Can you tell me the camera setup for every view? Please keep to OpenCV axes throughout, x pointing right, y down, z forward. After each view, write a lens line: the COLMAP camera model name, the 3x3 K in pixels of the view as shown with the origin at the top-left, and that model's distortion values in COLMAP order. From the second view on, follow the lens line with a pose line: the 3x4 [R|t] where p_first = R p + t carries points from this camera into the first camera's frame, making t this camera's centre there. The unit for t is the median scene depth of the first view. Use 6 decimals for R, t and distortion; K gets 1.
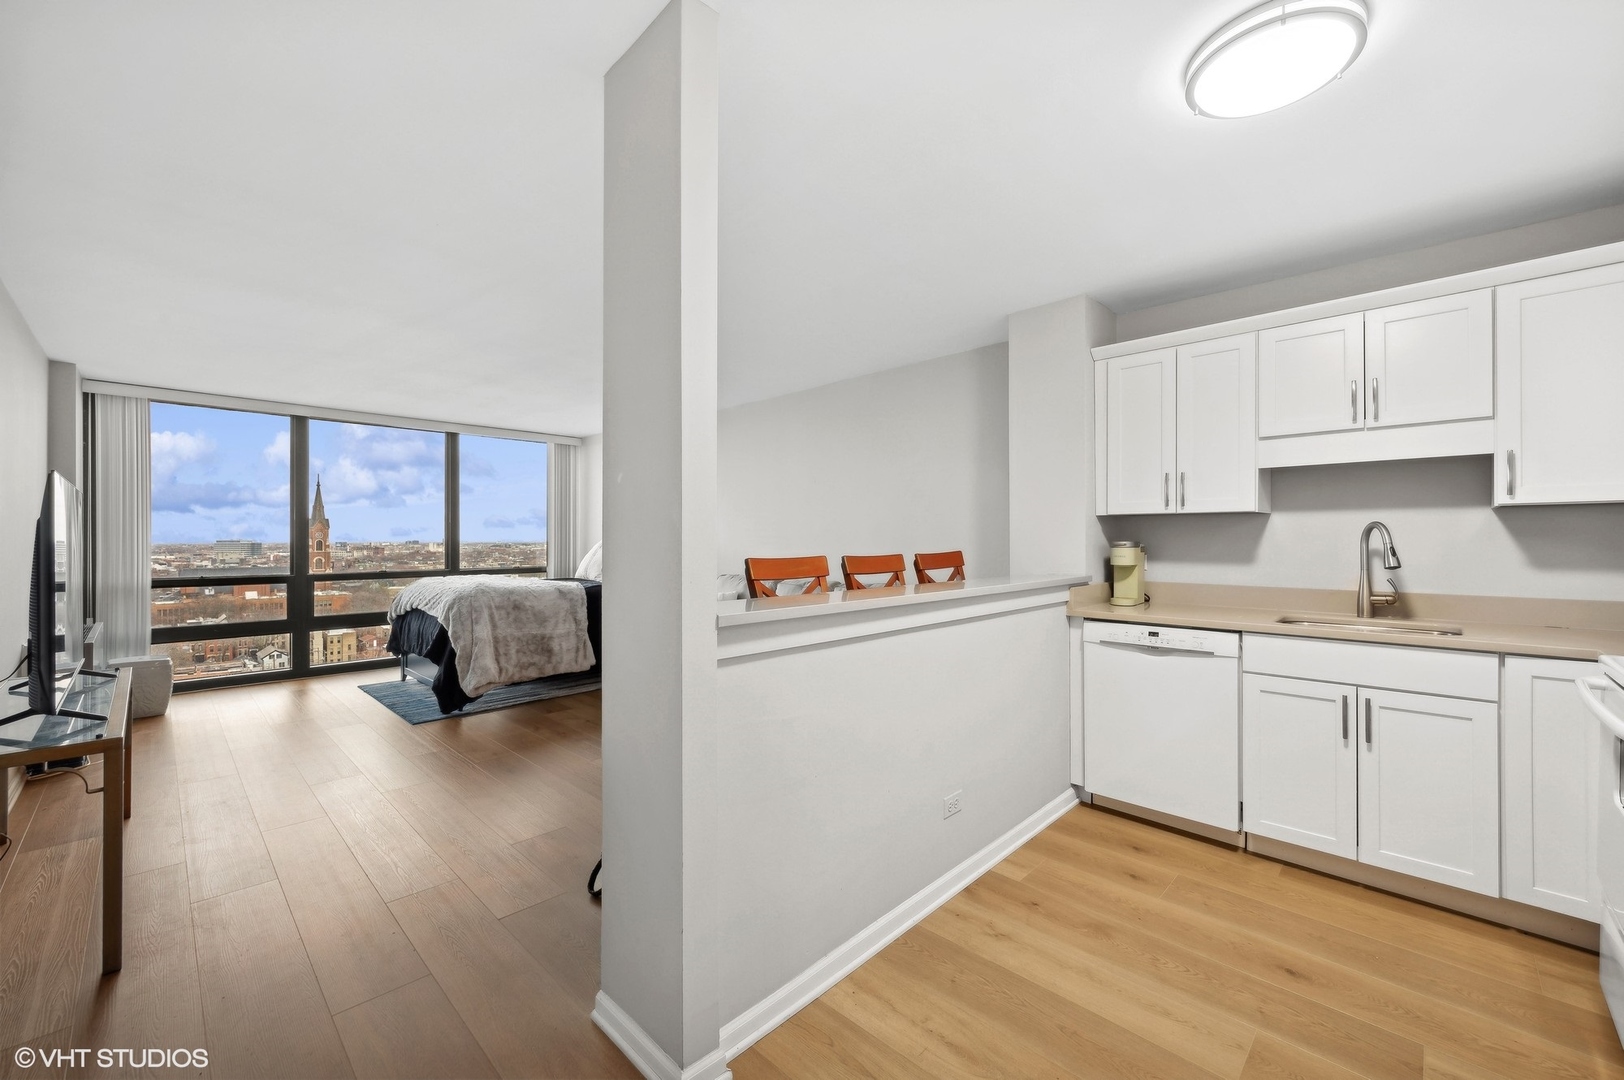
lens RADIAL K [[653.5, 0, 814.7], [0, 653.5, 538.6], [0, 0, 1]] dist [0.003015, -0.001452]
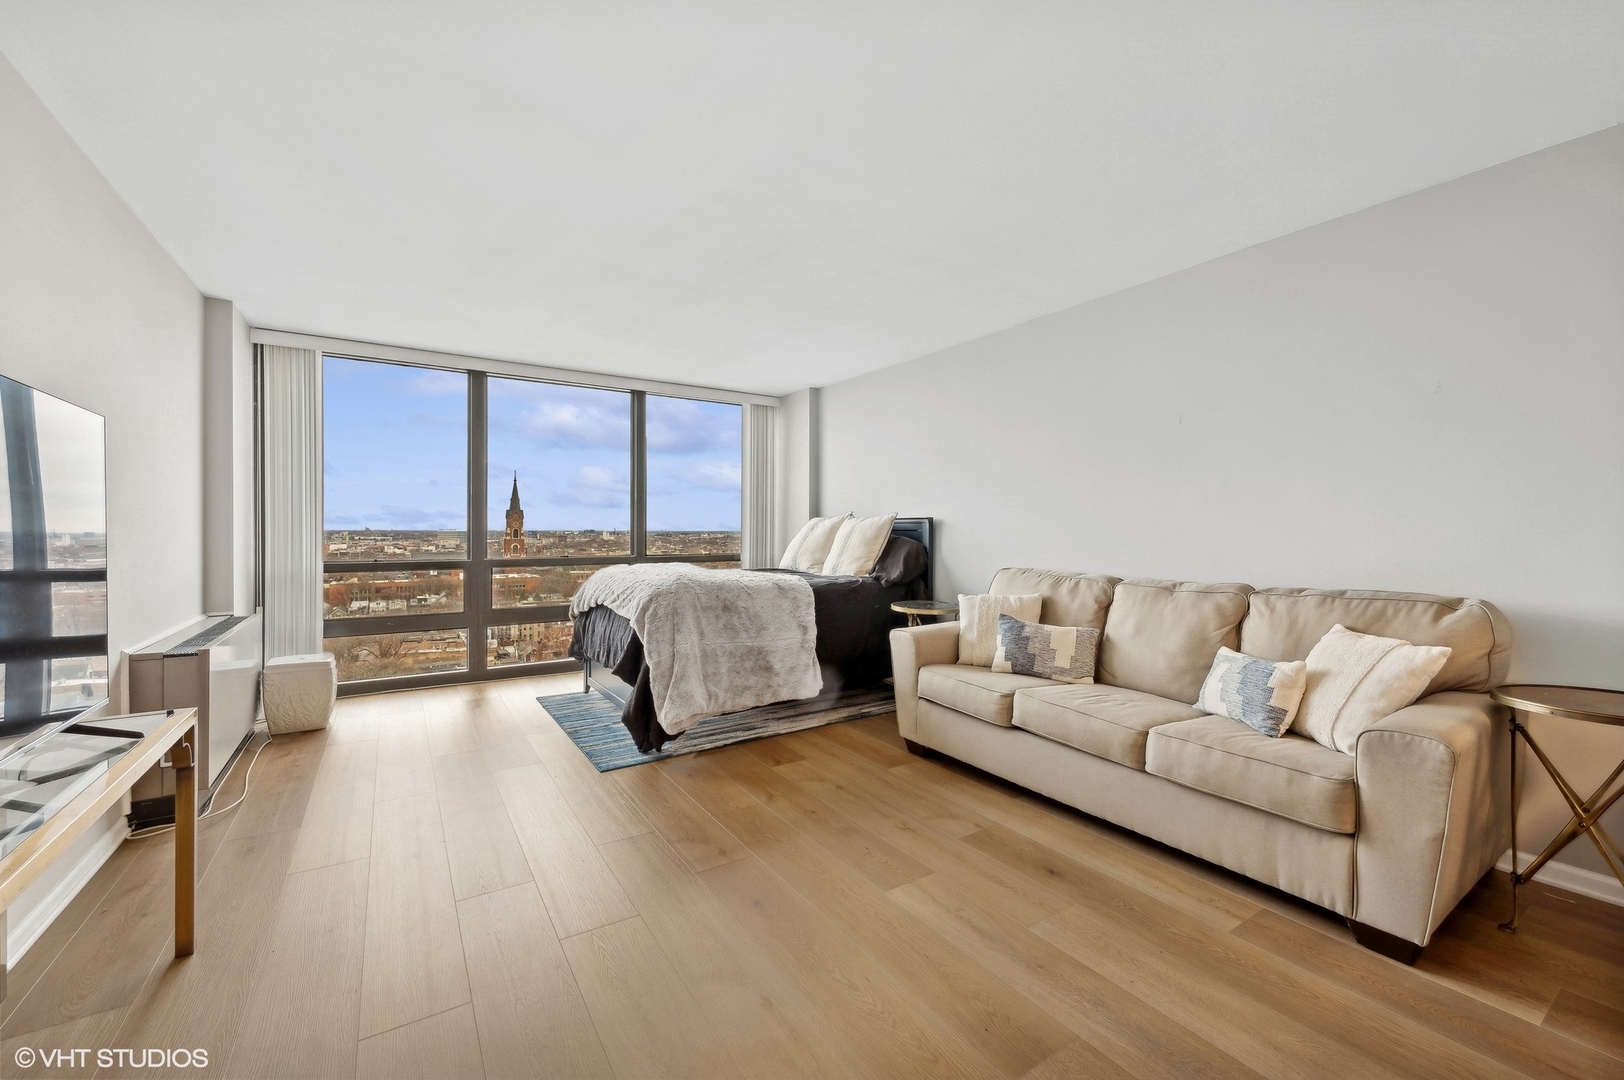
lens RADIAL K [[653.5, 0, 810.1], [0, 653.5, 535.8], [0, 0, 1]] dist [0.003015, -0.001452]
pose [[0.974668, 0.006449, -0.223566, -0.307129], [-0.004204, 0.999936, 0.010516, 0.023774], [0.223619, -0.009309, 0.974632, 0.470470]]
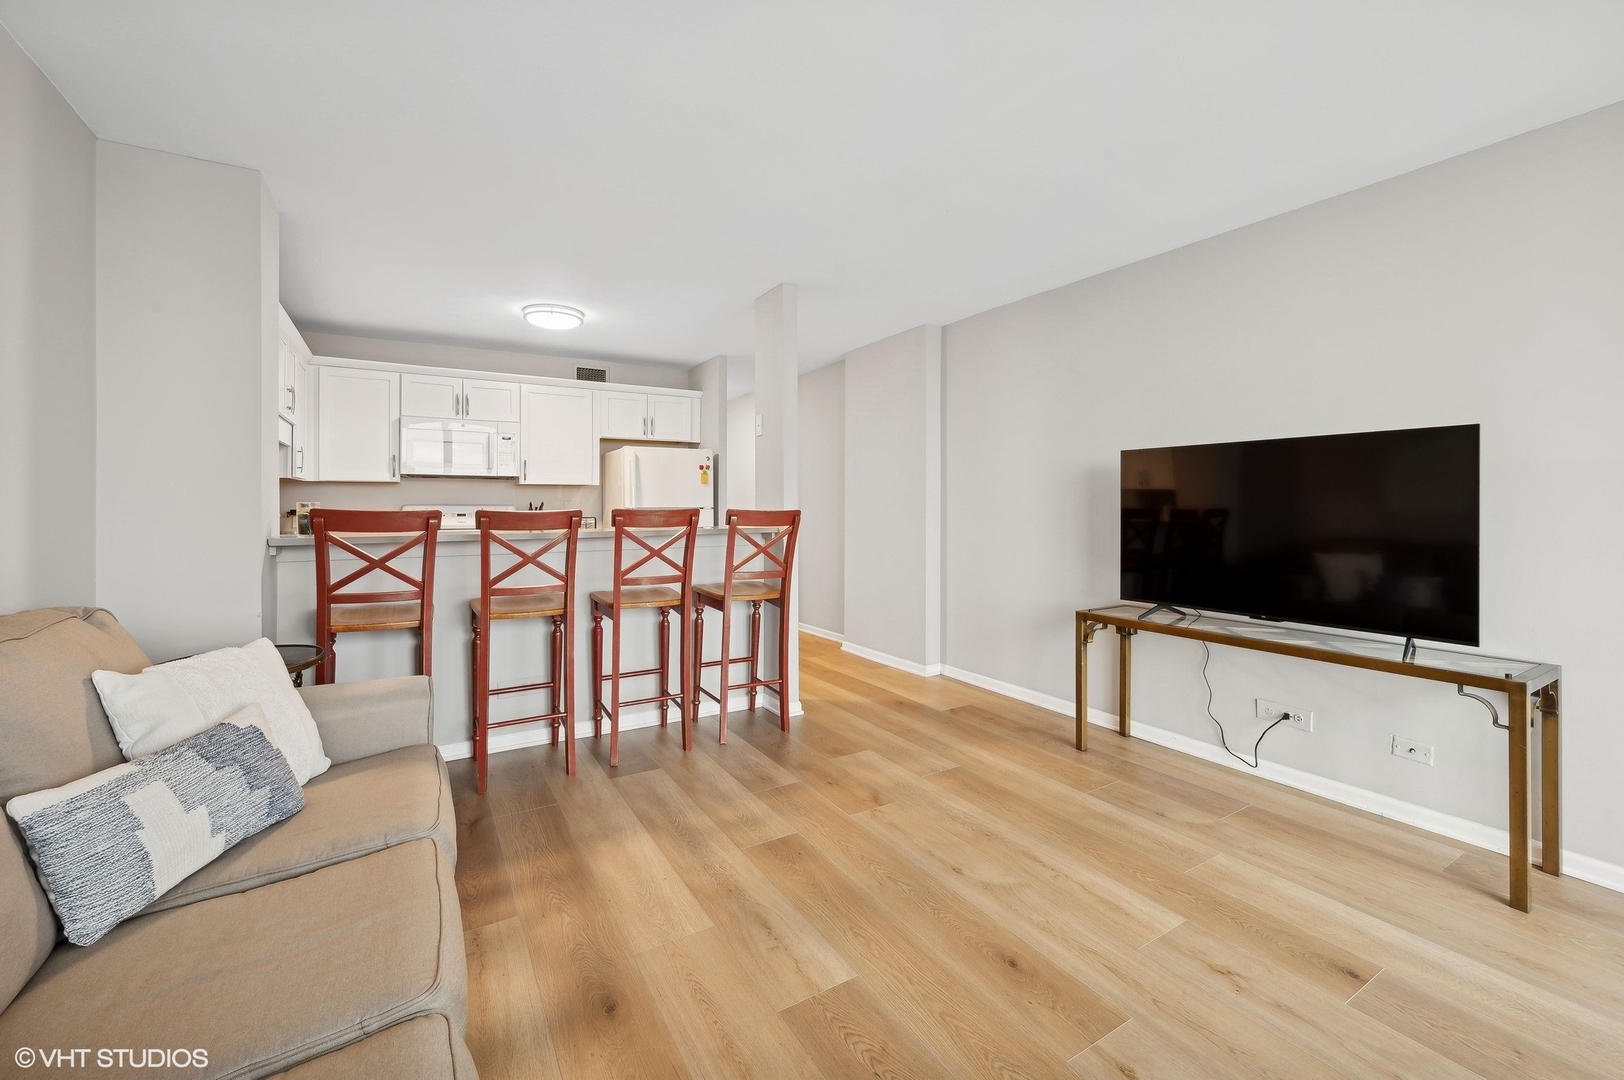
lens RADIAL K [[653.5, 0, 828.9], [0, 653.5, 502.4], [0, 0, 1]] dist [0.003015, -0.001452]
pose [[-0.973968, 0.003143, 0.226665, -0.466860], [0.001503, 0.999971, -0.007409, 0.019868], [-0.226682, -0.006875, -0.973945, 1.577506]]
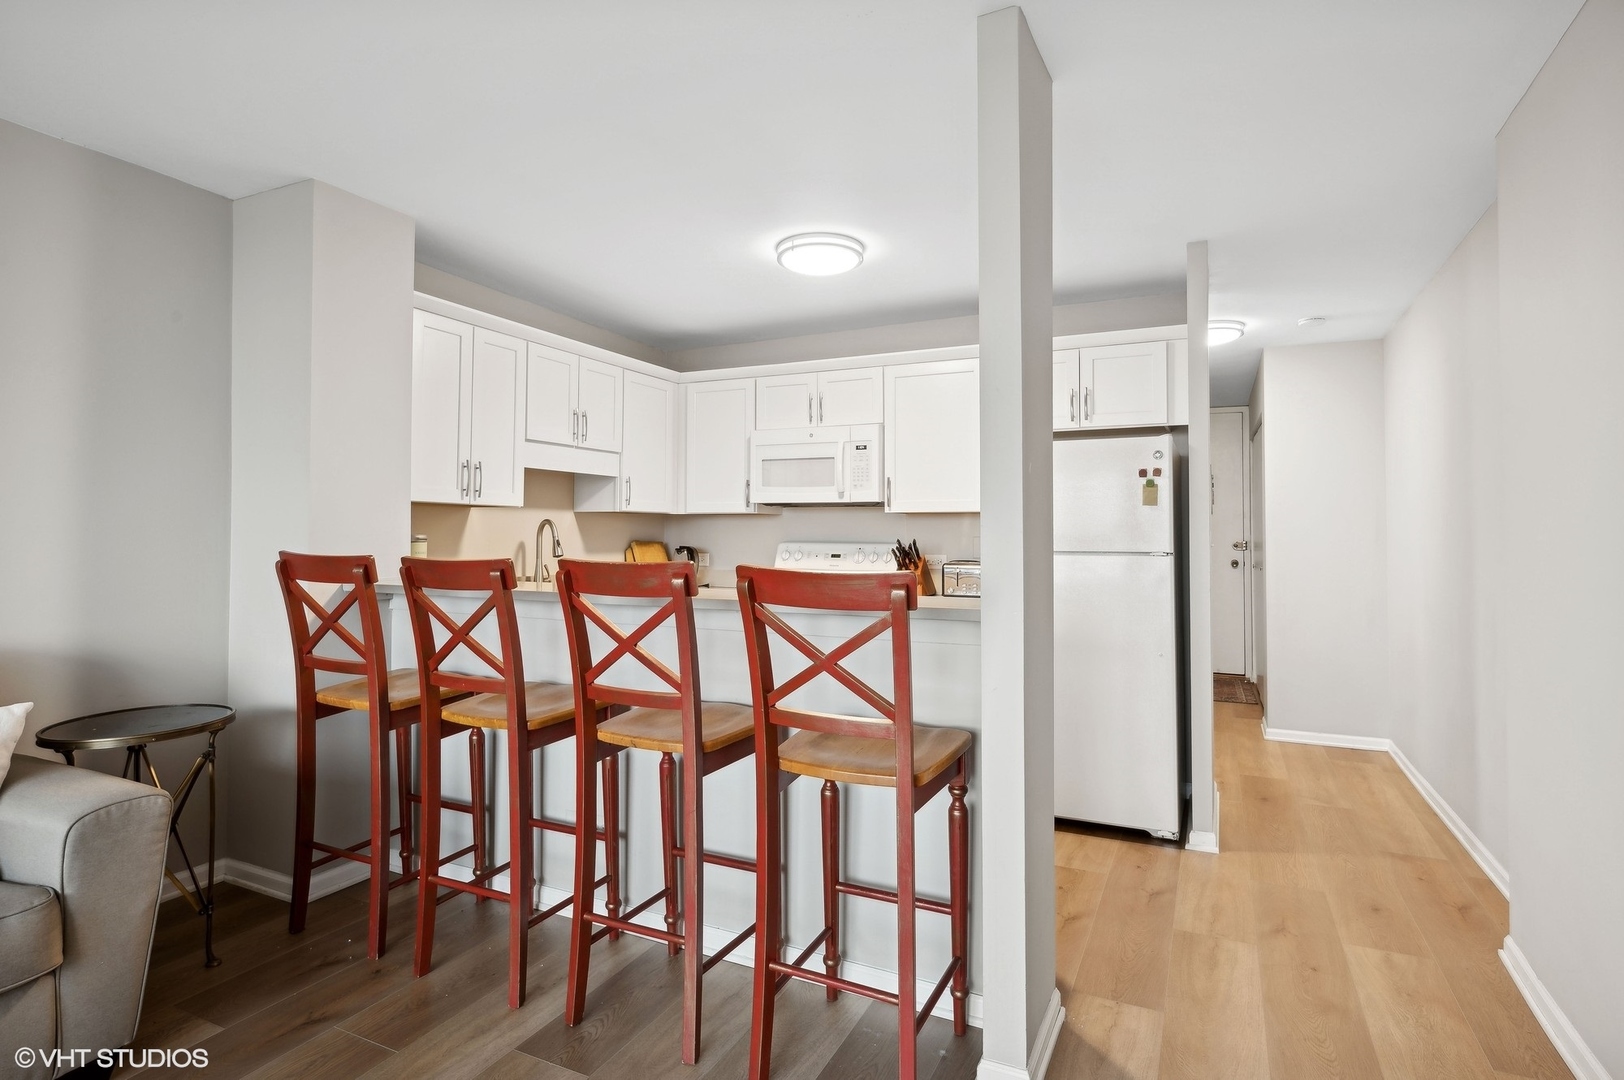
lens RADIAL K [[841.8, 0, 816.7], [0, 841.8, 513.1], [0, 0, 1]] dist [-0.002875, 0.000372]
pose [[-0.325277, 0.024824, 0.945293, -0.643643], [-0.005709, 0.999586, -0.028214, 0.003793], [-0.945602, -0.014574, -0.325000, 0.814576]]
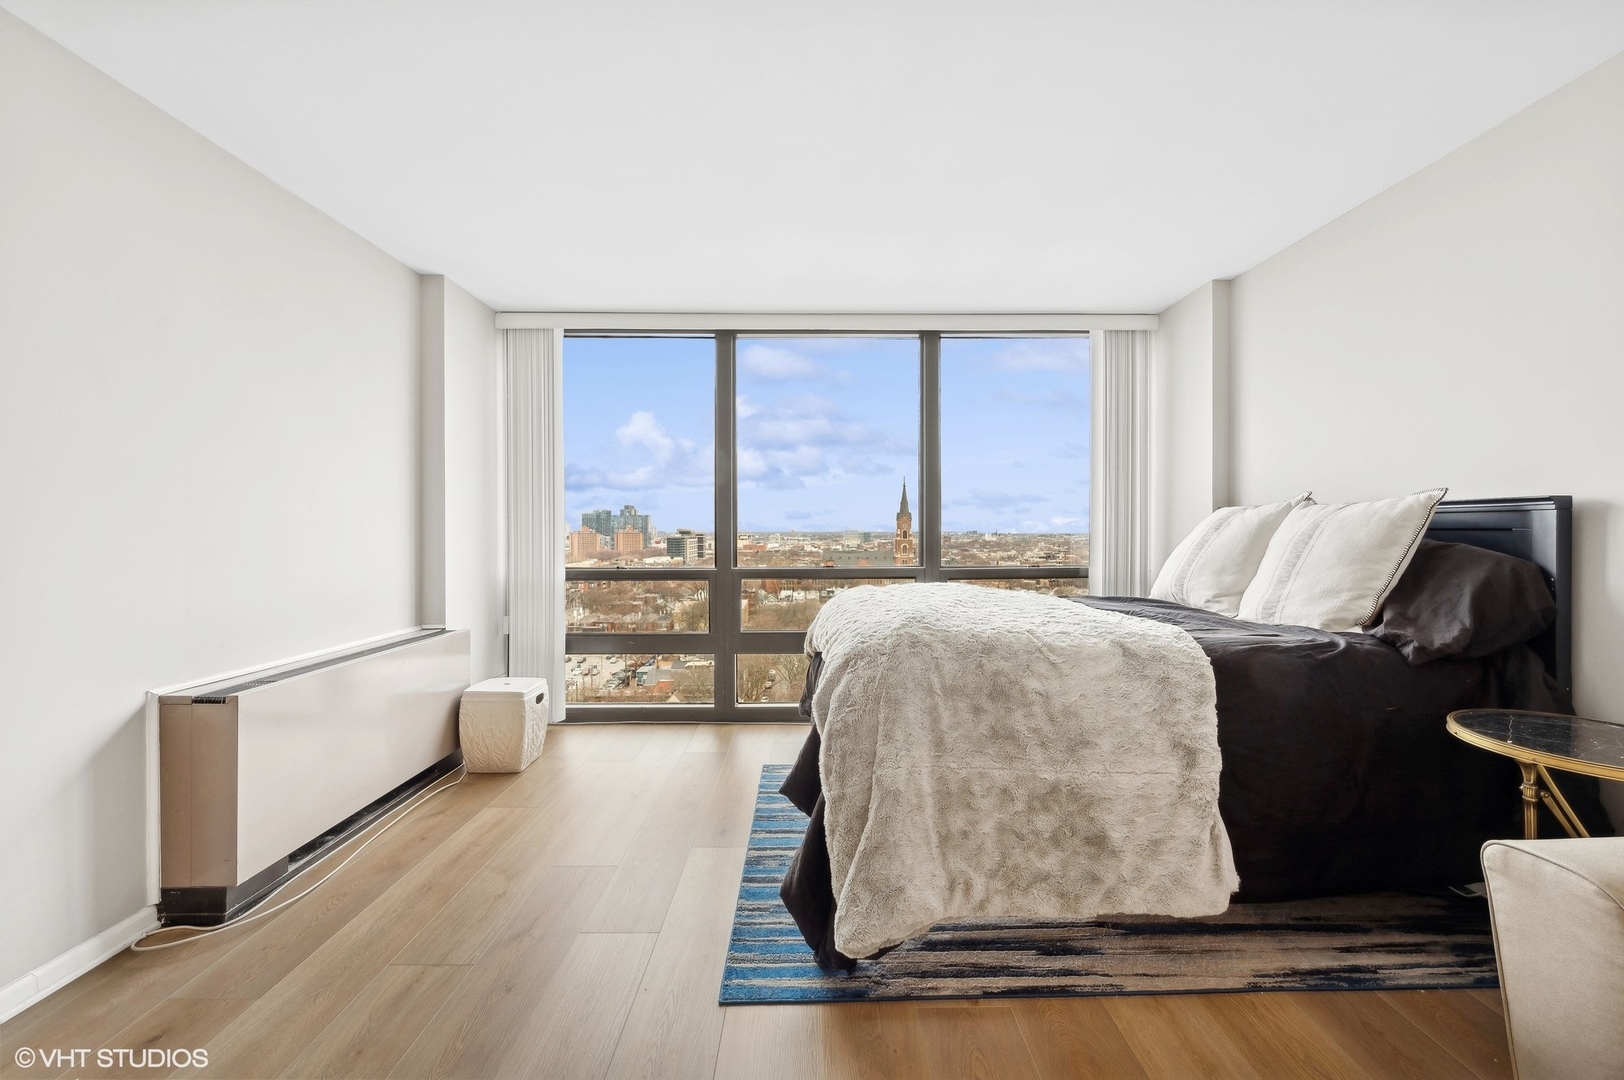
lens RADIAL K [[653.5, 0, 816.8], [0, 653.5, 530.1], [0, 0, 1]] dist [0.003015, -0.001452]
pose [[0.705875, 0.000538, -0.708337, -0.417951], [0.000769, 0.999999, 0.001526, 0.025393], [0.708336, -0.001622, 0.705873, 1.028833]]
